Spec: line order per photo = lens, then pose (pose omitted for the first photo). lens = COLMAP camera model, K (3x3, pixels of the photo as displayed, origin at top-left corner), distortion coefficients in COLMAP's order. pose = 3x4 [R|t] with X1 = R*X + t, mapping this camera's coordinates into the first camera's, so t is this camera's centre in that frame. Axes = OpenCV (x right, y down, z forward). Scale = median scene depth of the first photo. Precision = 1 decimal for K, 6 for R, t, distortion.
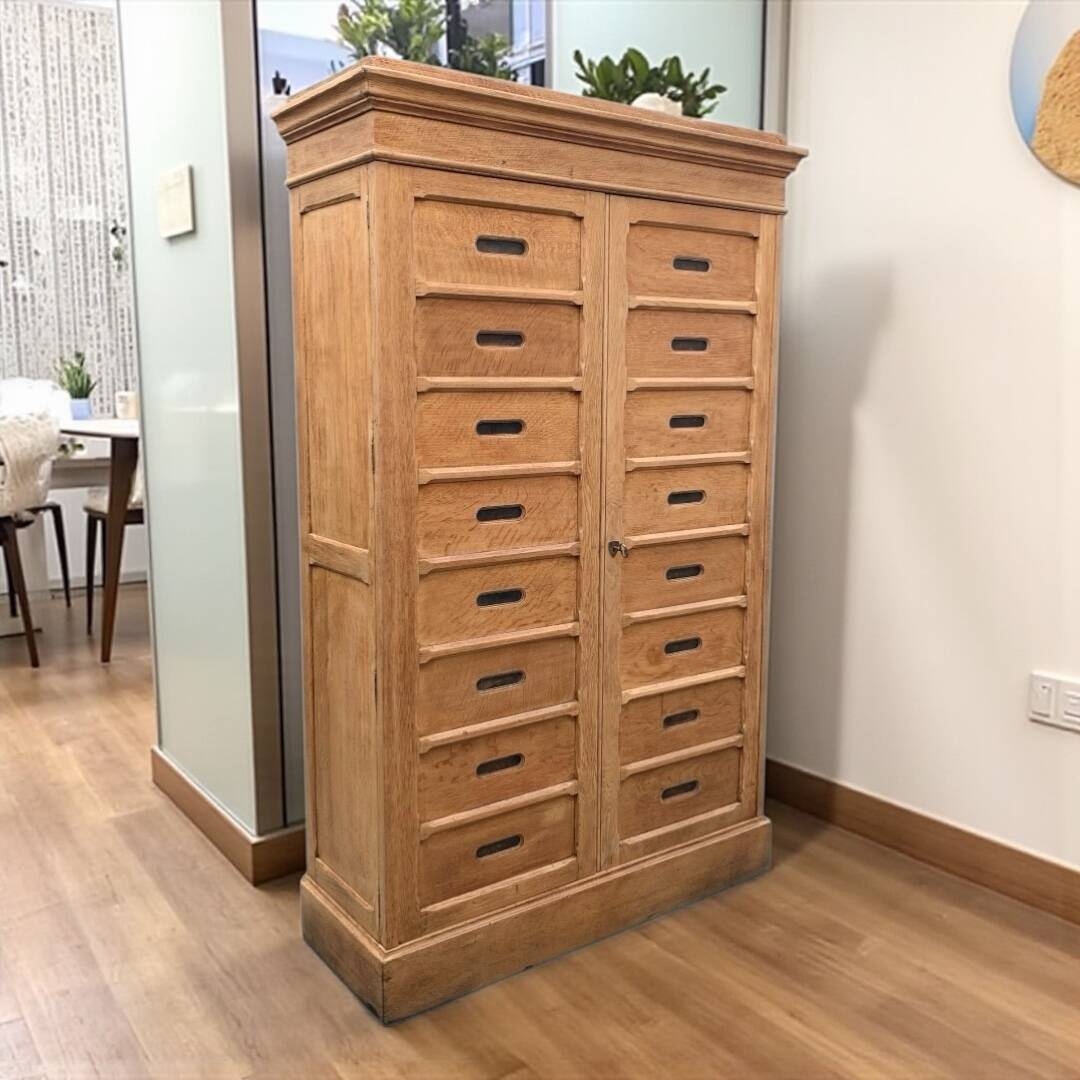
lens RADIAL K [[1057.0, 0, 540.2], [0, 1057.0, 500.2], [0, 0, 1]] dist [0.173101, -0.485330]
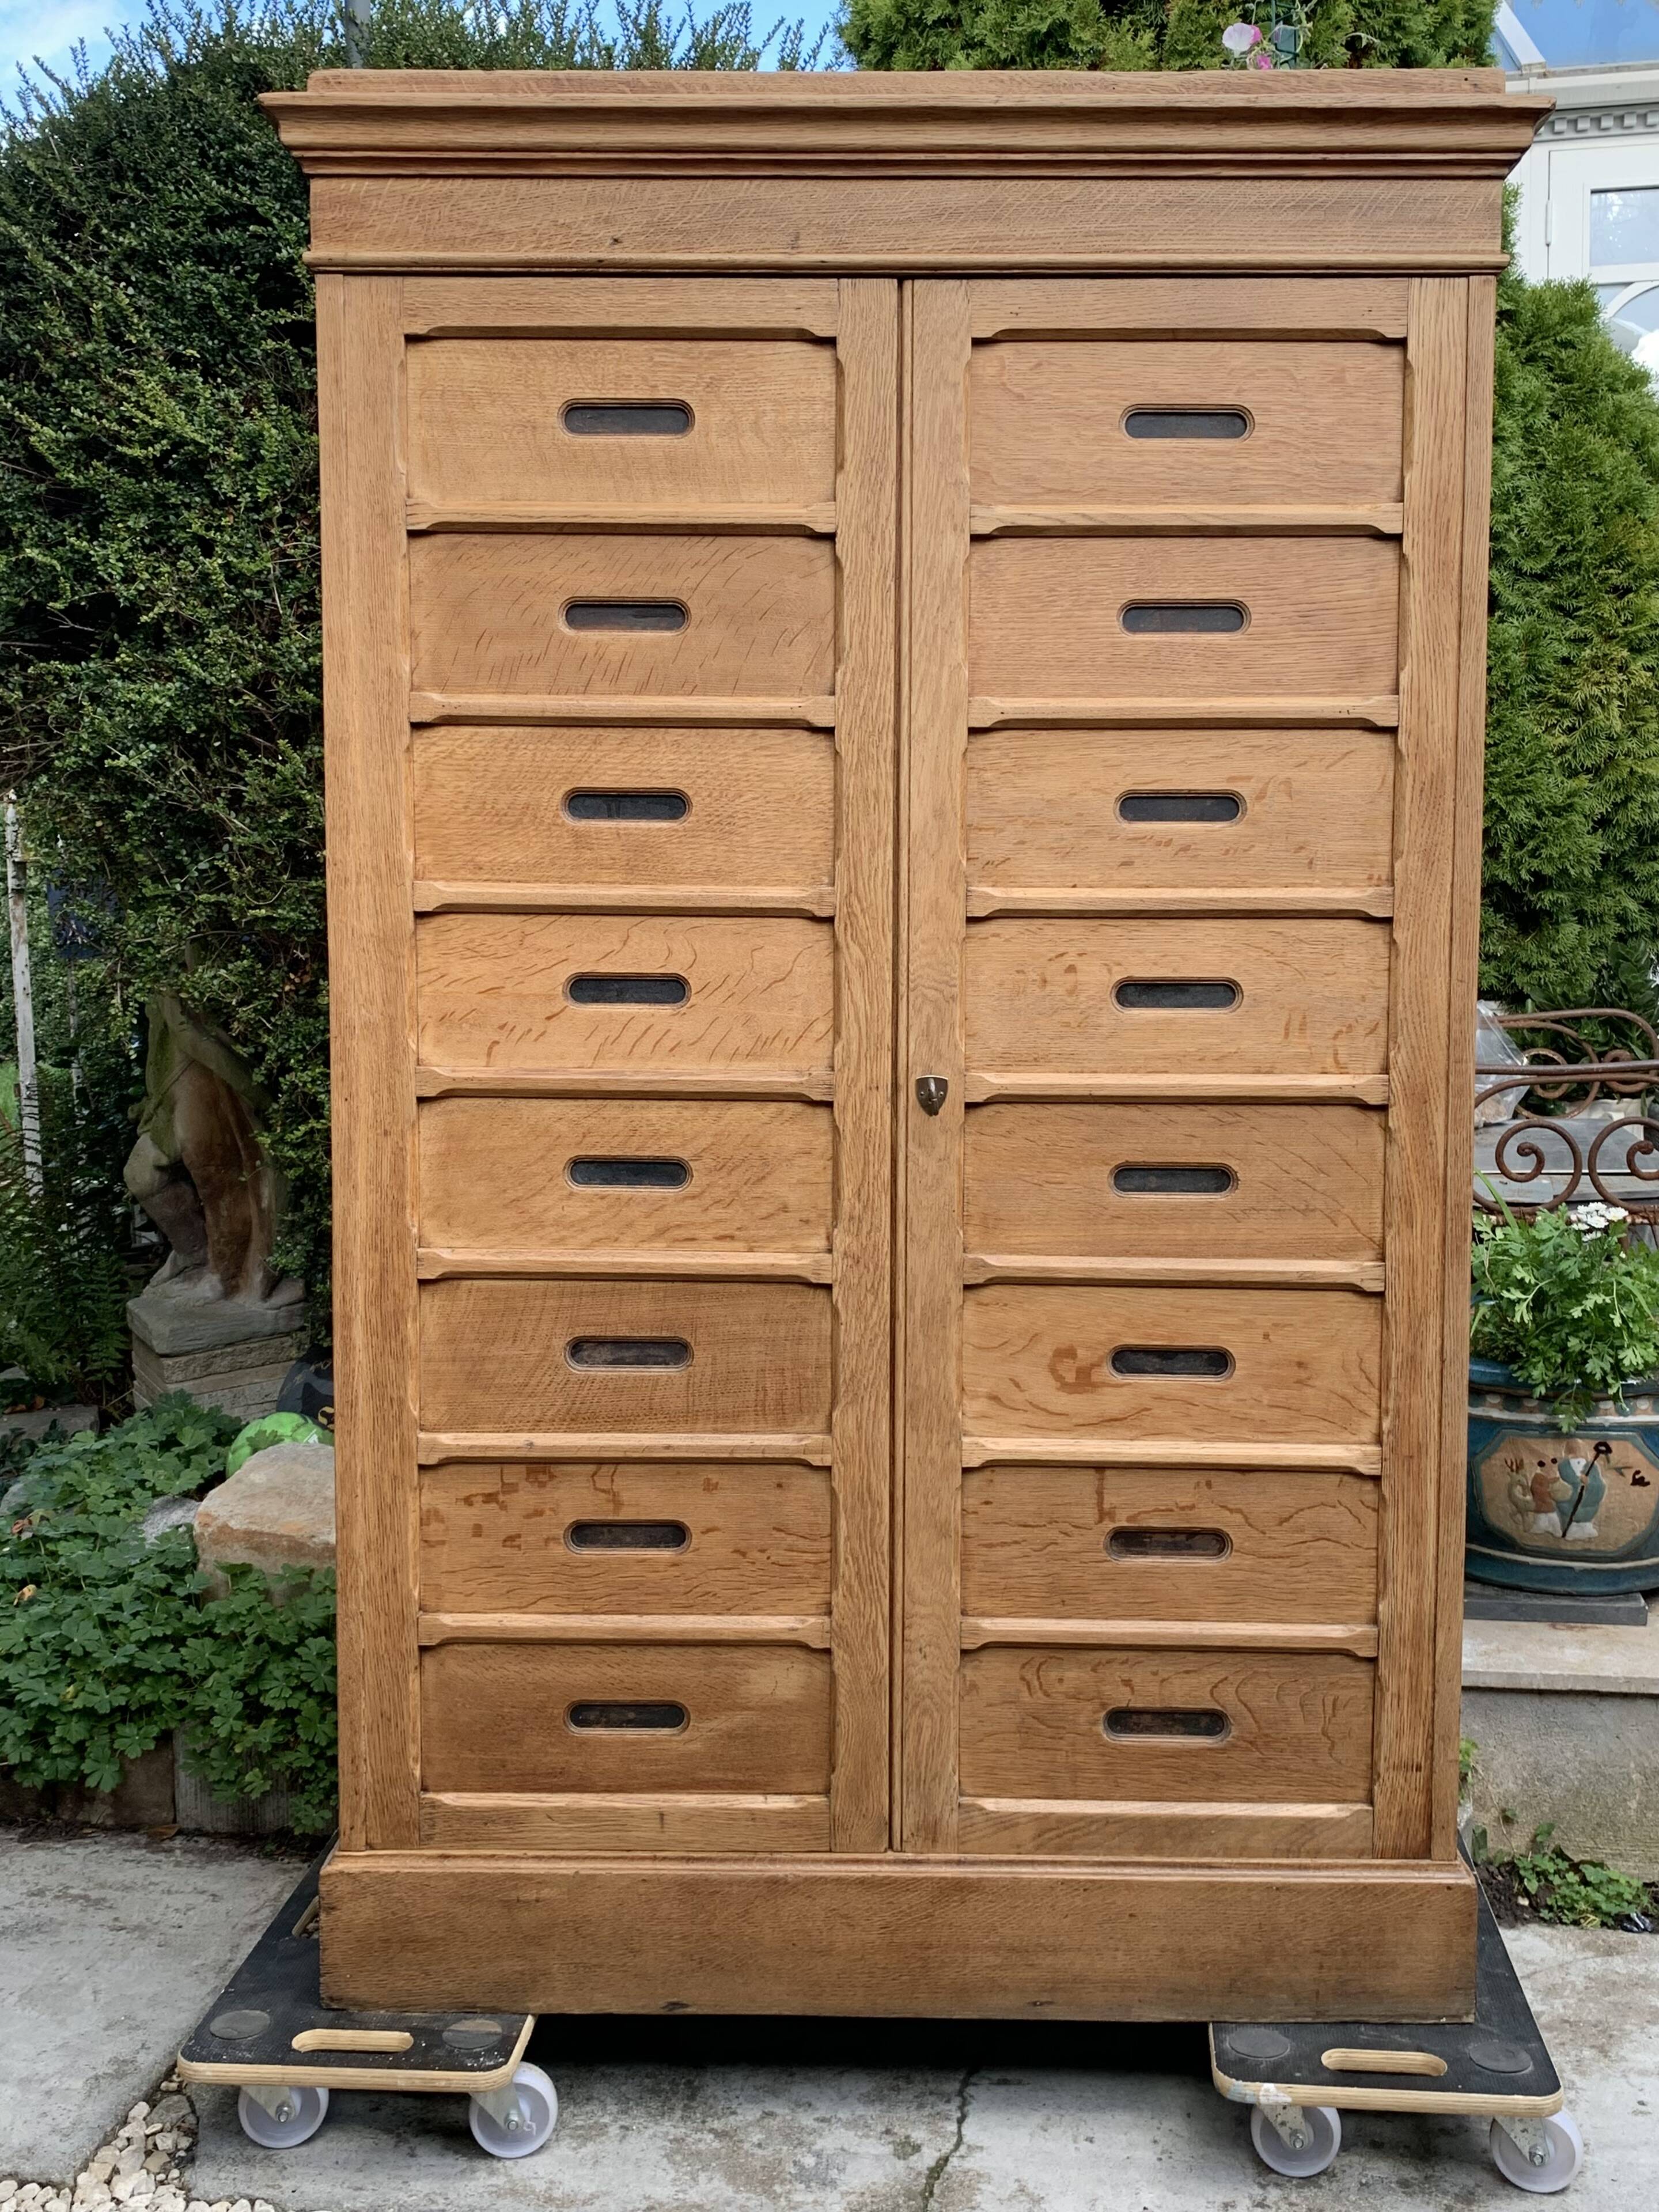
lens RADIAL K [[2249.1, 0, 851.1], [0, 2249.1, 1105.2], [0, 0, 1]] dist [0.167656, -0.488777]
pose [[0.794006, 0.038337, -0.606700, 0.614098], [-0.074138, 0.996667, -0.034048, 0.085530], [0.603373, 0.072014, 0.794201, 0.255535]]
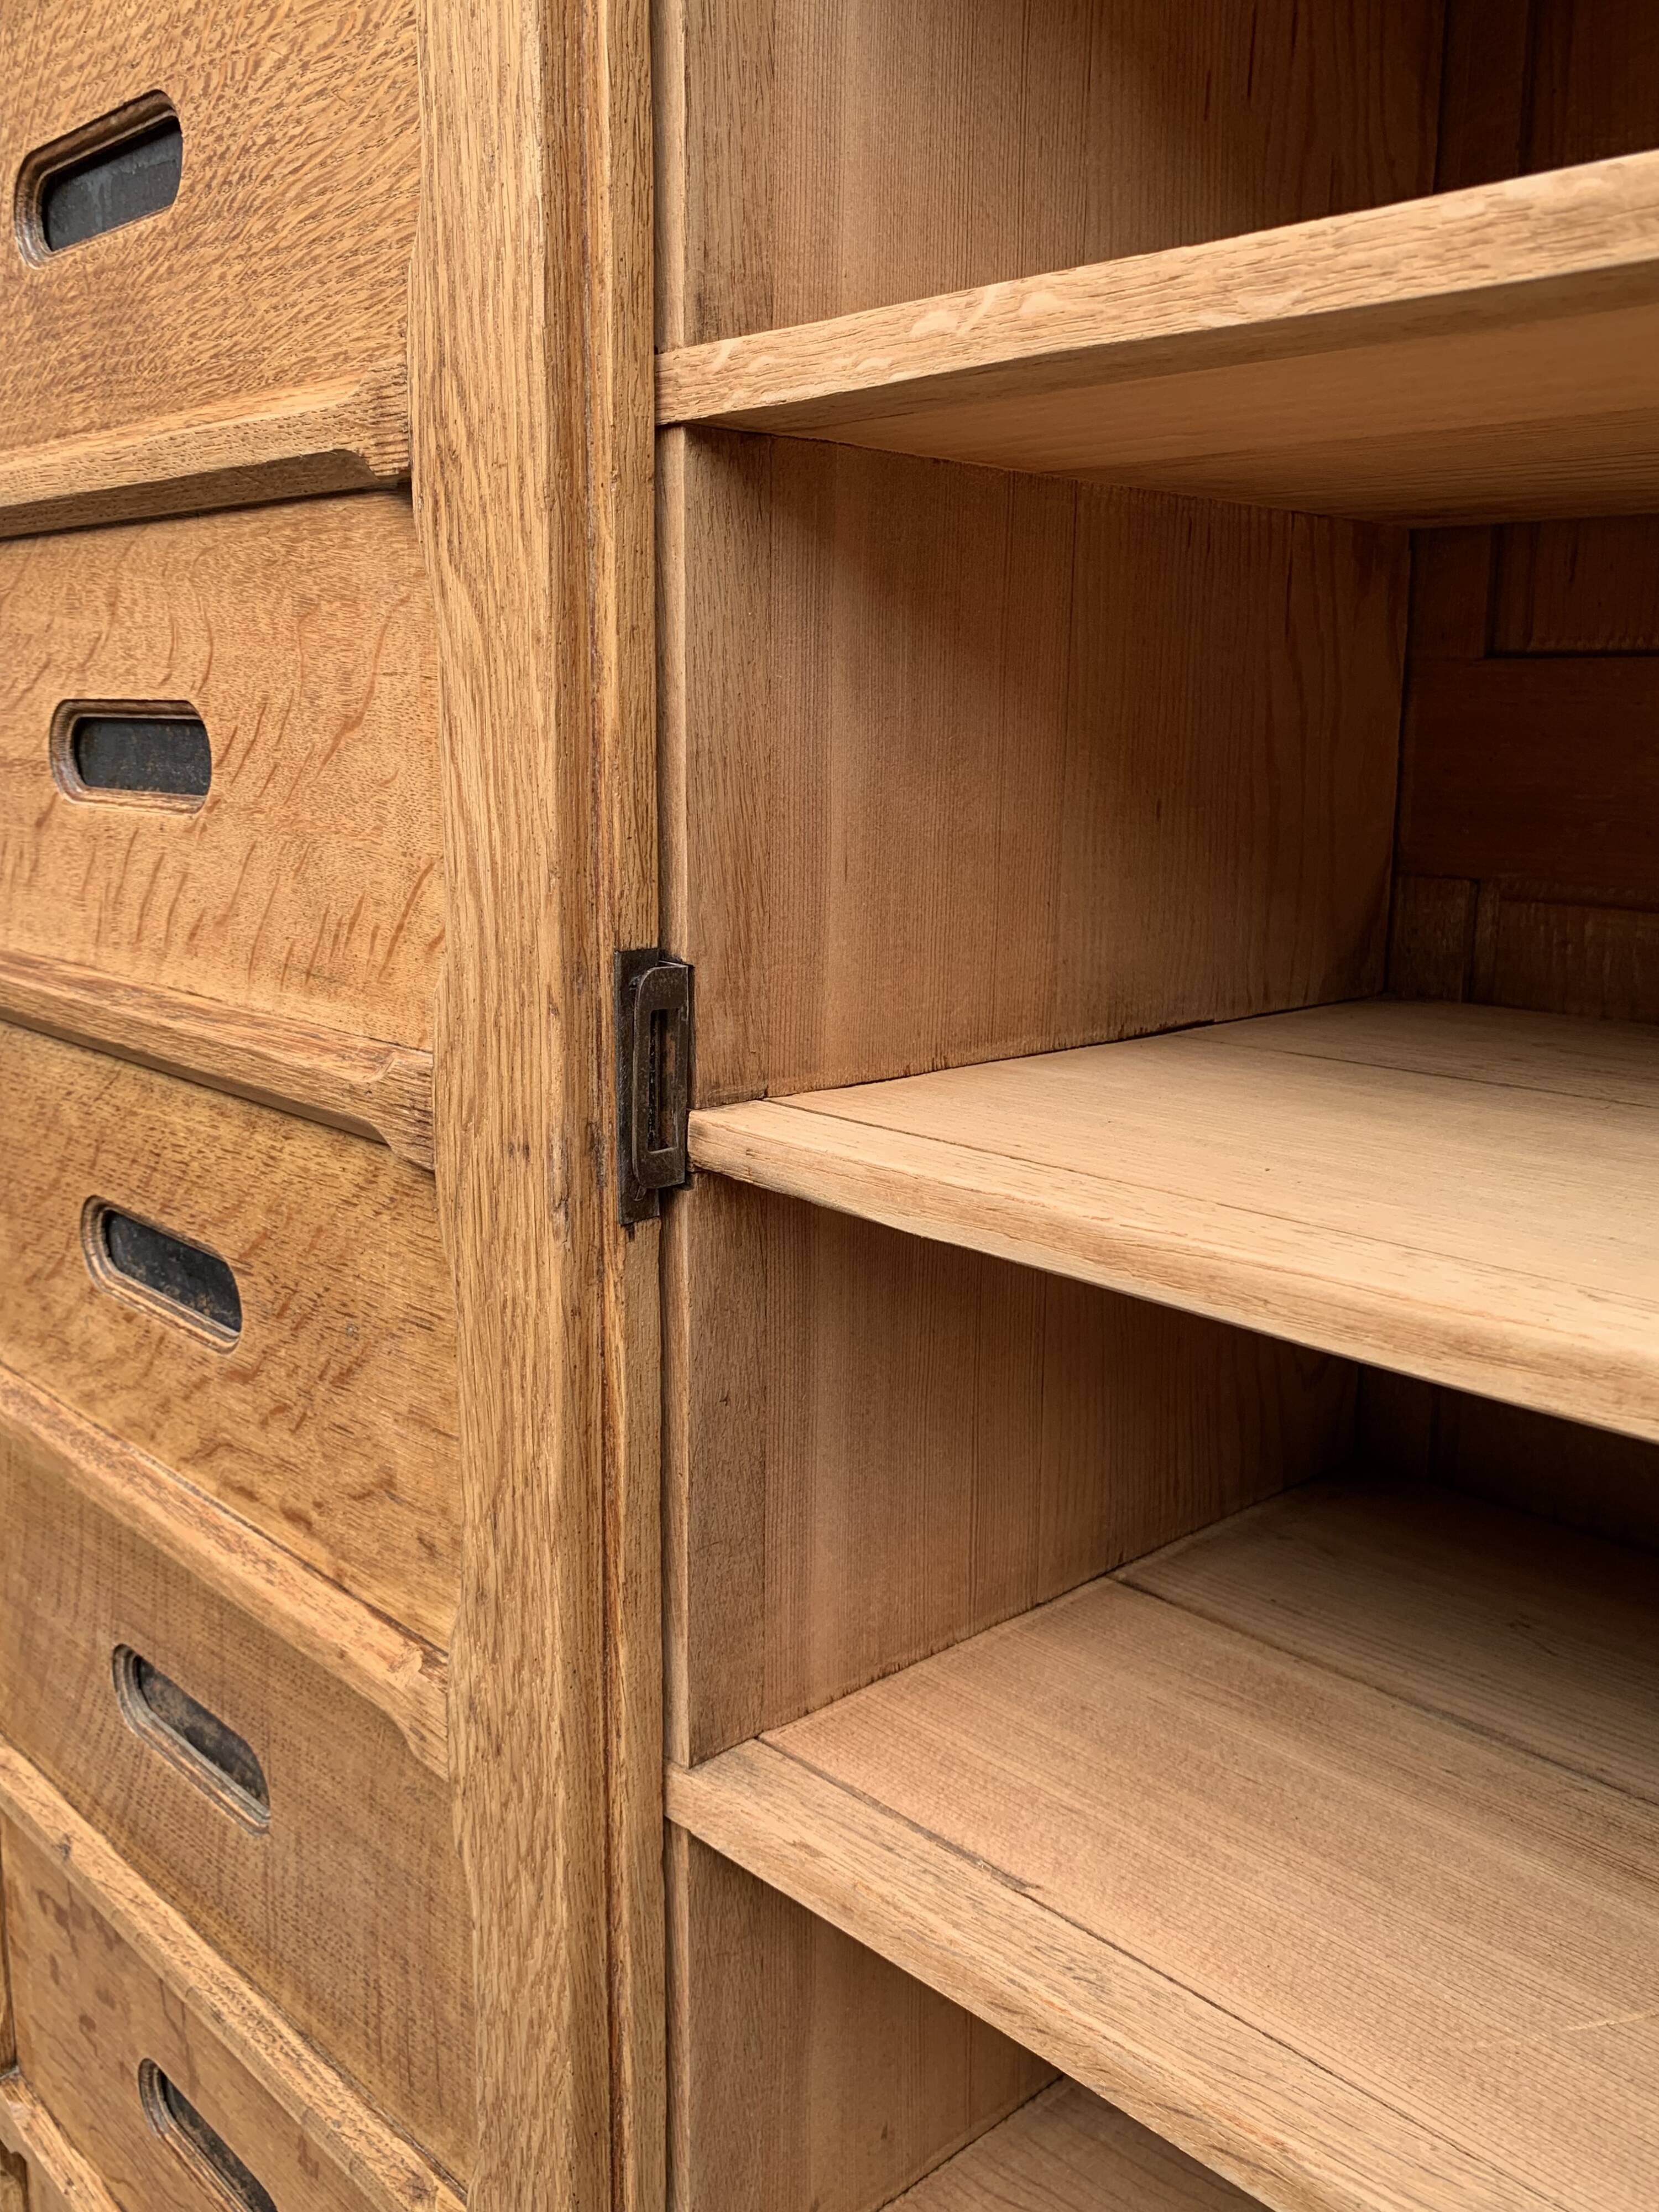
lens RADIAL K [[1896.5, 0, 833.6], [0, 1896.5, 1076.9], [0, 0, 1]] dist [0.120032, -0.394592]
pose [[0.124048, 0.177623, -0.976249, 0.255175], [-0.129652, 0.978315, 0.161525, 0.000116], [0.983770, 0.106536, 0.144387, 1.010615]]
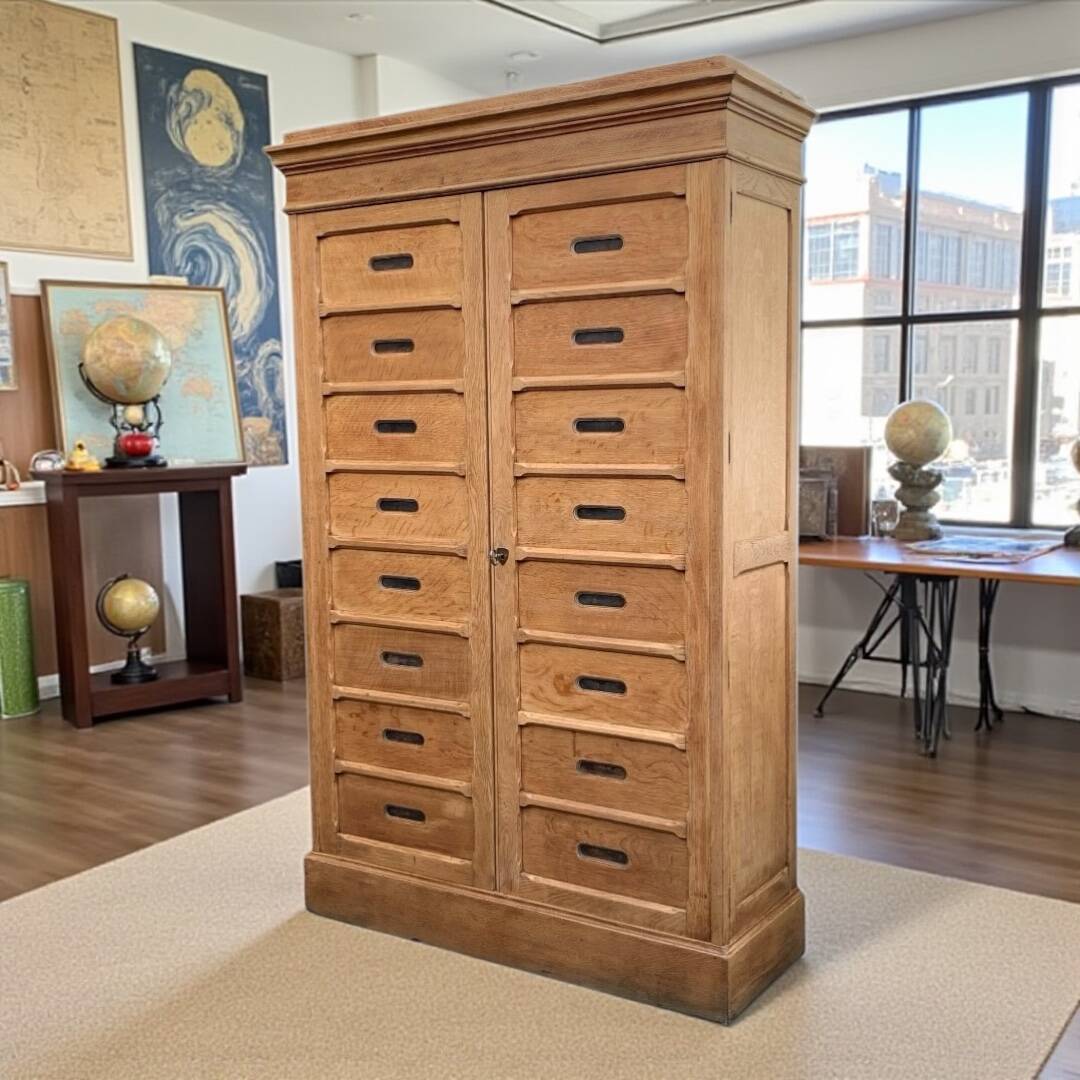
lens RADIAL K [[1263.6, 0, 540.0], [0, 1263.6, 540.0], [0, 0, 1]] dist [0.196023, -0.589181]
pose [[0.350801, 0.078325, -0.933169, 1.176949], [-0.097859, 0.994106, 0.046652, -0.026180], [0.931323, 0.074954, 0.356398, 0.634779]]
